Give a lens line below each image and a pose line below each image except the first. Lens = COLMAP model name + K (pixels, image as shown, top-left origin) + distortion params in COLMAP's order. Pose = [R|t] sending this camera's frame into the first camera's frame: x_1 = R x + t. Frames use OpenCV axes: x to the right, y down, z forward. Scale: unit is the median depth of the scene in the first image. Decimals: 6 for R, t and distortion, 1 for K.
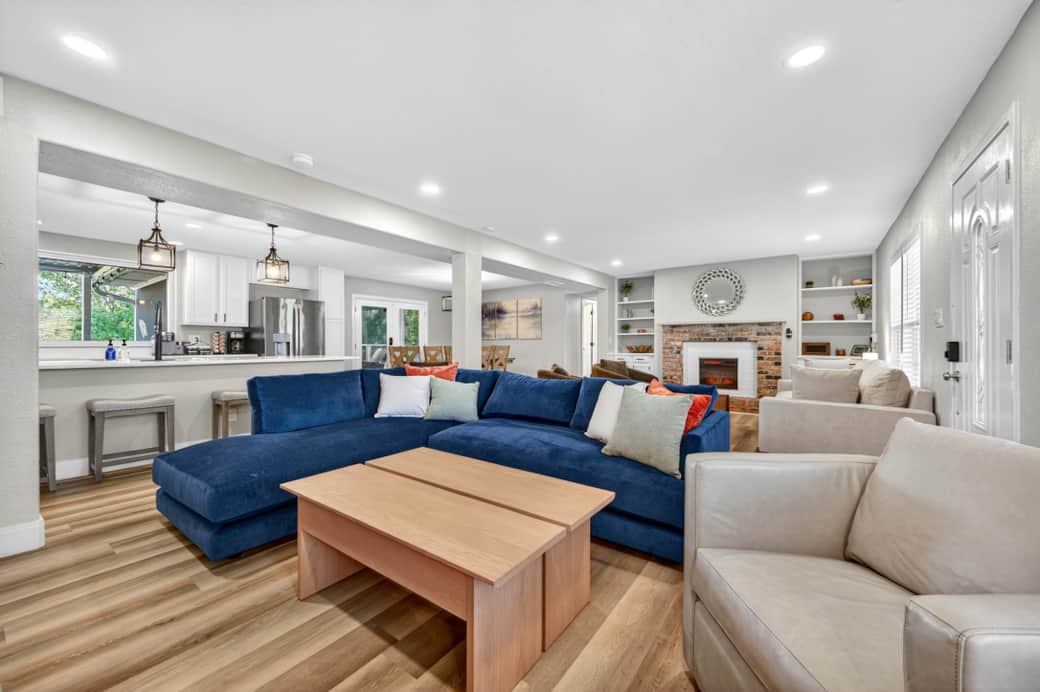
lens RADIAL K [[407.6, 0, 524.5], [0, 407.6, 344.0], [0, 0, 1]] dist [-0.003758, -0.000481]
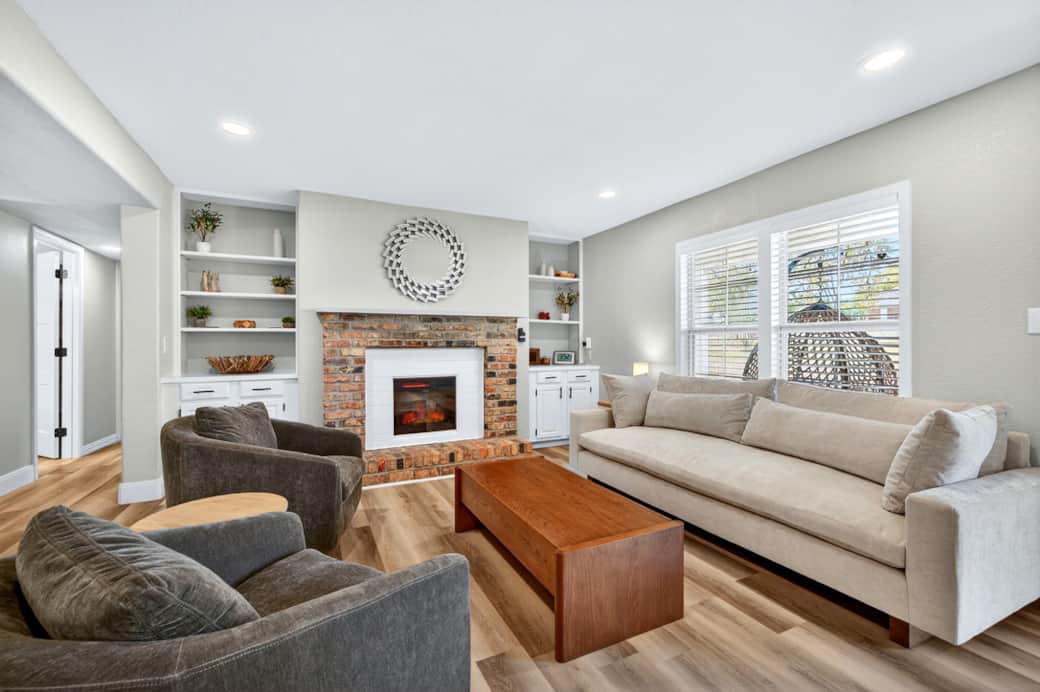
lens RADIAL K [[439.4, 0, 521.3], [0, 439.4, 343.7], [0, 0, 1]] dist [0.000077, -0.000092]
pose [[0.474478, 0.000392, 0.880267, 0.005175], [0.000742, 0.999999, -0.000845, -0.011101], [-0.880267, 0.001054, 0.474478, 0.598084]]
